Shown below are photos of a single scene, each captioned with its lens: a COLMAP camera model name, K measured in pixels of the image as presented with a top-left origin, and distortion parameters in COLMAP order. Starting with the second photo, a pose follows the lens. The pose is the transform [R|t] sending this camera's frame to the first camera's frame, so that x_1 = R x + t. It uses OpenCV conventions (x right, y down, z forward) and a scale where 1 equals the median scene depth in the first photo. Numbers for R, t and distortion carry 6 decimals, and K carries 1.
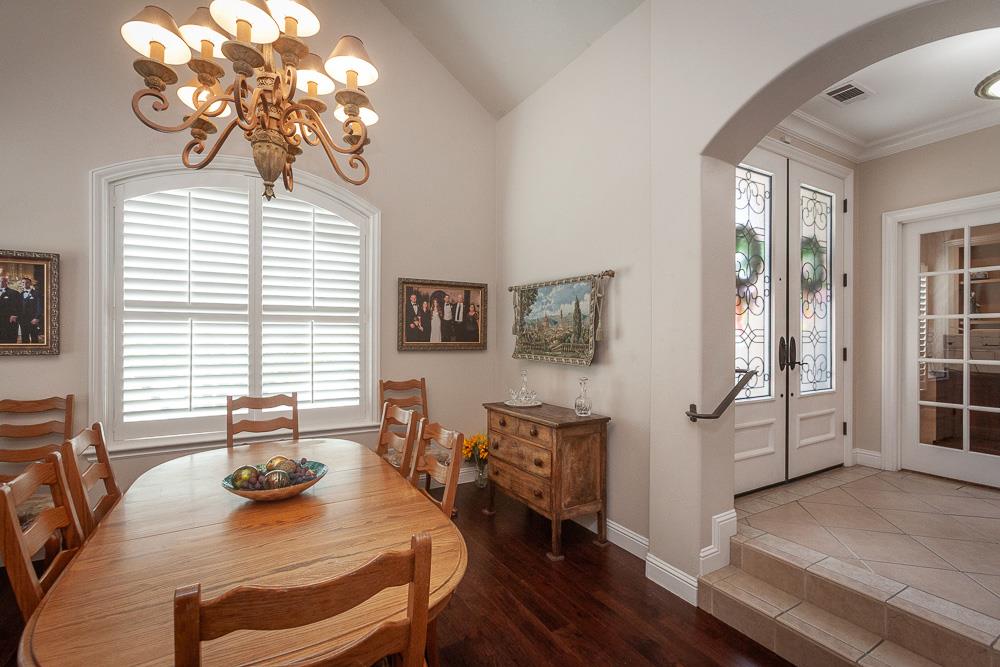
lens RADIAL K [[450.0, 0, 497.1], [0, 450.0, 338.9], [0, 0, 1]] dist [-0.000413, 0.001612]
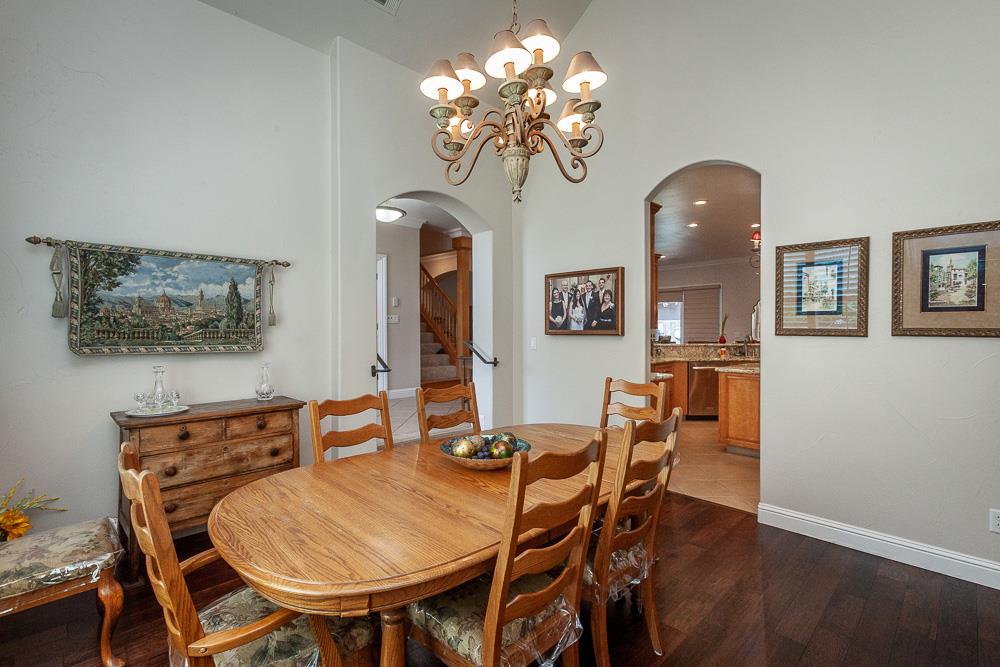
lens RADIAL K [[450.0, 0, 497.7], [0, 450.0, 329.2], [0, 0, 1]] dist [-0.000413, 0.001612]
pose [[-0.227579, -0.011041, 0.973697, -0.914036], [0.004036, 0.999916, 0.012281, 0.002017], [-0.973751, 0.006725, -0.227516, 0.720118]]
